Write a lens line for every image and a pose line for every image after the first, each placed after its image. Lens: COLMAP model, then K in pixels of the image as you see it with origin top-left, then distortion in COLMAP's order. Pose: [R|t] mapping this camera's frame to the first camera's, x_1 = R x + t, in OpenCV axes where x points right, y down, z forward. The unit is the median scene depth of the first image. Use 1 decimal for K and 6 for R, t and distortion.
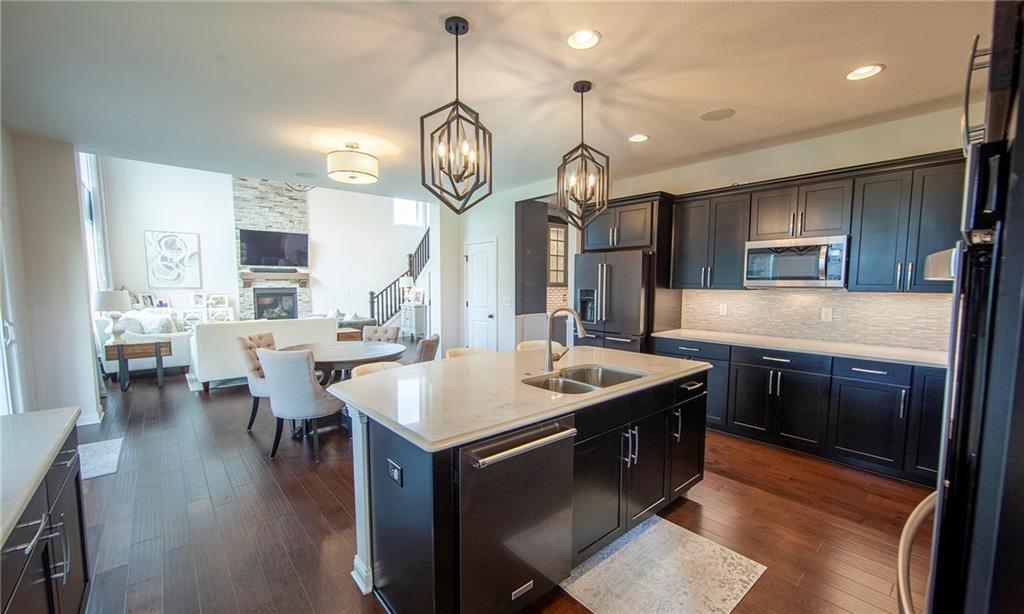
lens RADIAL K [[422.2, 0, 520.2], [0, 422.2, 321.3], [0, 0, 1]] dist [-0.013025, 0.002455]
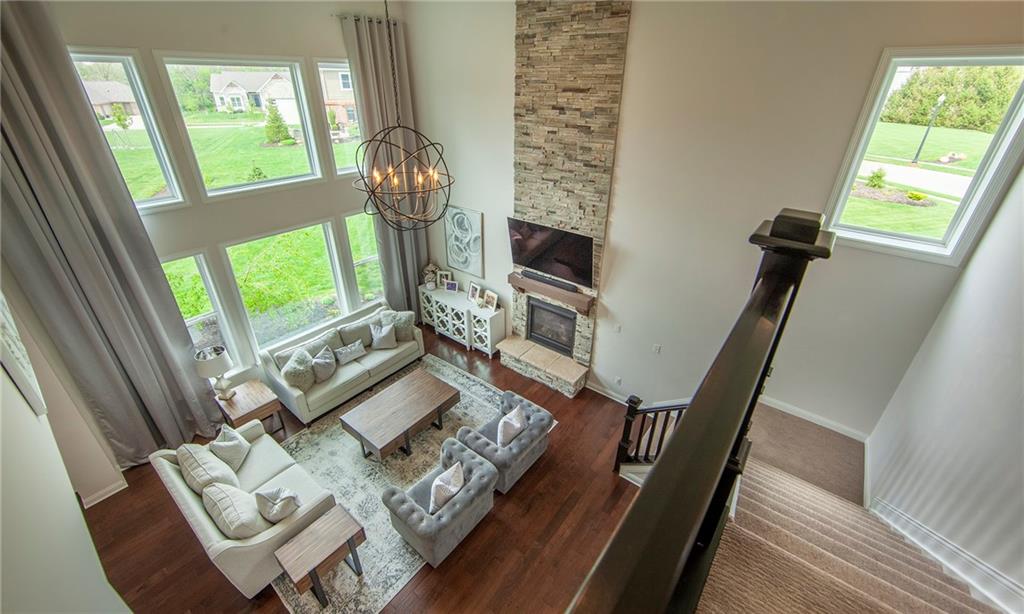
lens RADIAL K [[422.2, 0, 491.9], [0, 422.2, 300.5], [0, 0, 1]] dist [-0.013025, 0.002455]
pose [[0.172365, 0.459528, -0.871278, -0.033357], [-0.074942, 0.888070, 0.453559, -0.399406], [0.982178, -0.012883, 0.187510, 0.843080]]
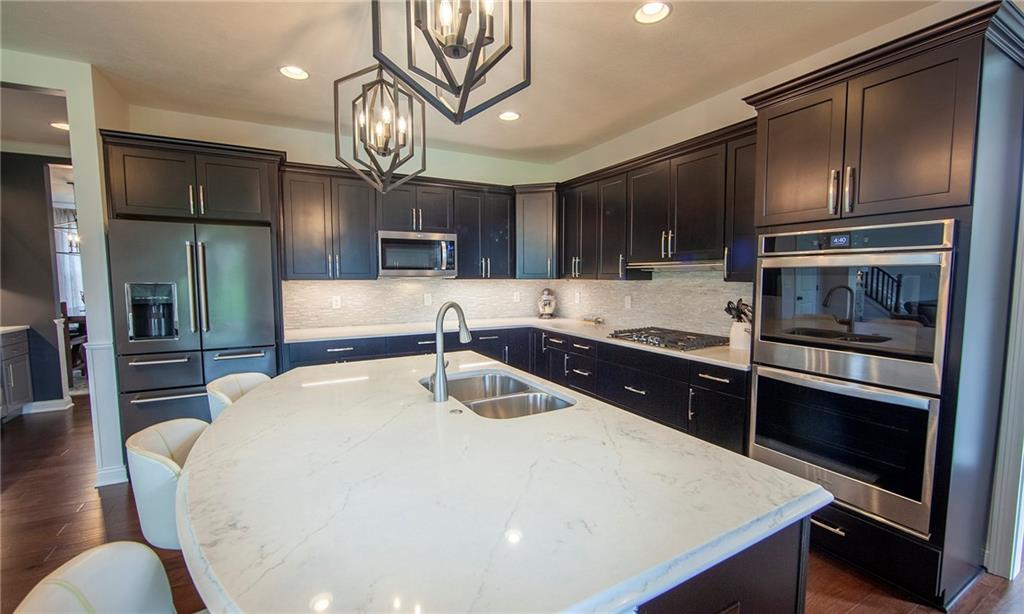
lens RADIAL K [[422.2, 0, 510.0], [0, 422.2, 312.2], [0, 0, 1]] dist [-0.013025, 0.002455]
pose [[0.240221, -0.084064, 0.967071, -0.151041], [0.093754, 0.993595, 0.063082, -0.013953], [-0.966180, 0.075513, 0.246564, 0.202961]]
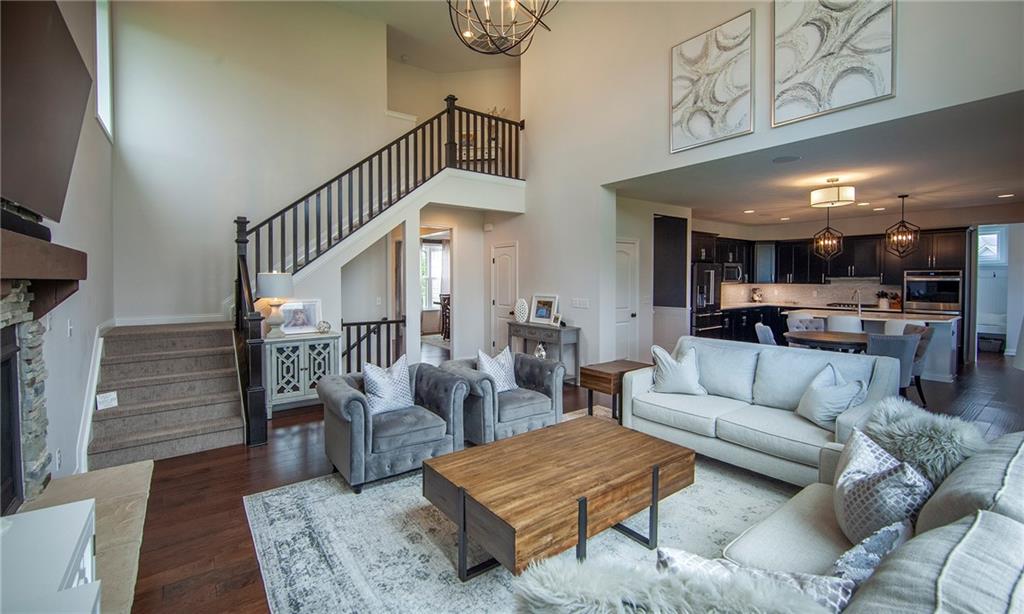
lens RADIAL K [[438.6, 0, 524.3], [0, 438.6, 292.6], [0, 0, 1]] dist [-0.002123, 0.000350]
pose [[0.048138, -0.031106, 0.998356, -0.792074], [0.097341, 0.994903, 0.026305, -0.084162], [-0.994086, 0.095914, 0.050920, 0.838729]]
